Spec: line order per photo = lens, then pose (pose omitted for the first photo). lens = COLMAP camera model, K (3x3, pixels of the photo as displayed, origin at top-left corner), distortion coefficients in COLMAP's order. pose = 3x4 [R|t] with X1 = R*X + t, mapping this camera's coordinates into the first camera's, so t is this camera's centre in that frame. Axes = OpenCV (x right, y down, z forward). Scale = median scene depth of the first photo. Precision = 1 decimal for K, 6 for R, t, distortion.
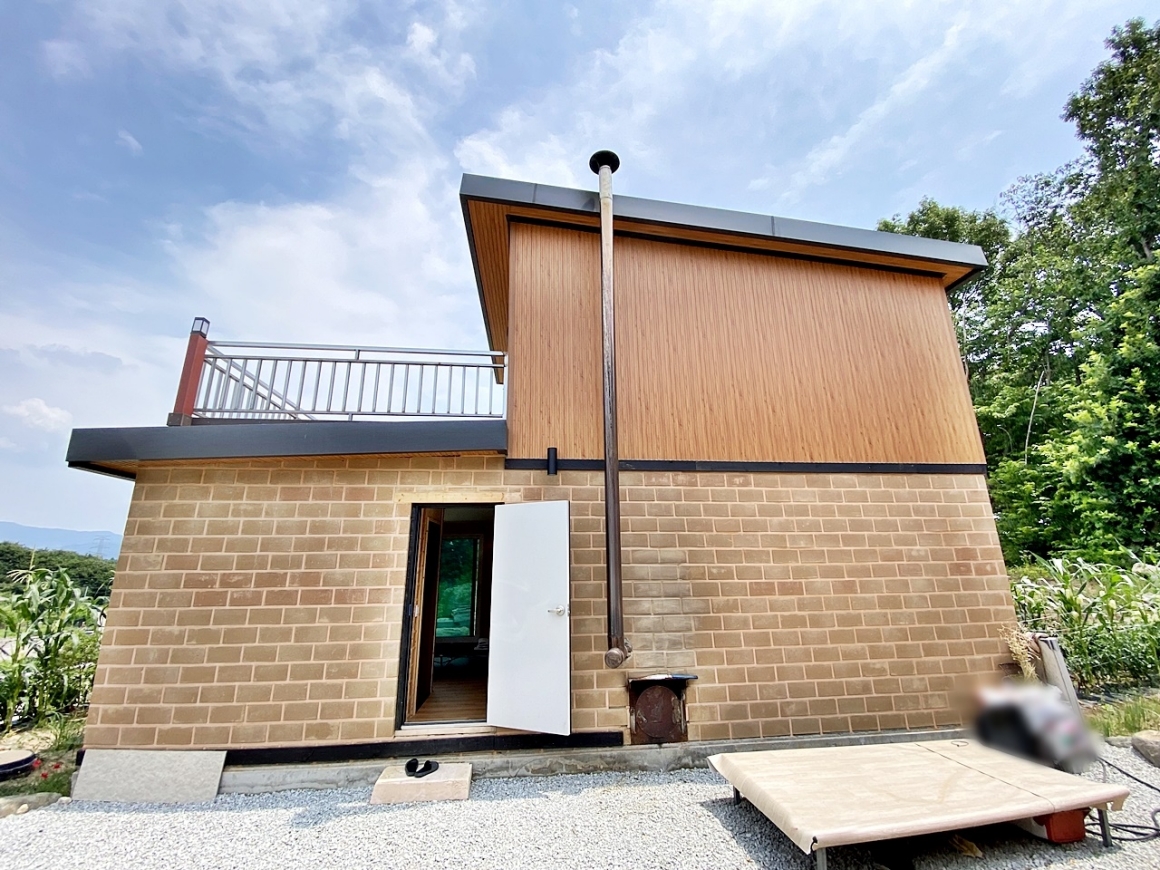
lens RADIAL K [[473.7, 0, 579.6], [0, 473.7, 437.7], [0, 0, 1]] dist [0.016831, -0.017406]
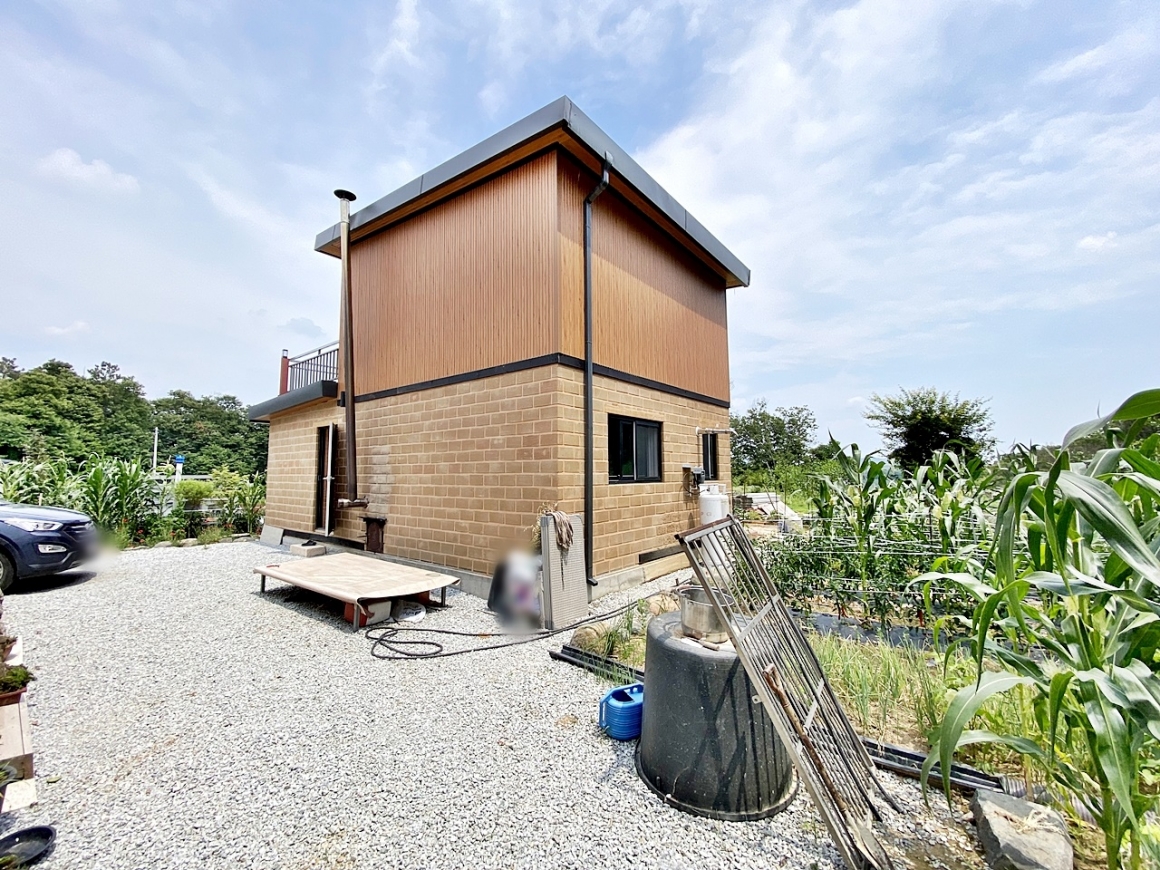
lens RADIAL K [[473.4, 0, 580.0], [0, 473.4, 425.8], [0, 0, 1]] dist [0.014967, -0.020858]
pose [[0.710455, -0.059752, -0.701201, 1.752806], [0.188810, 0.976043, 0.108129, 0.118503], [0.677941, -0.209214, 0.704716, 0.323485]]
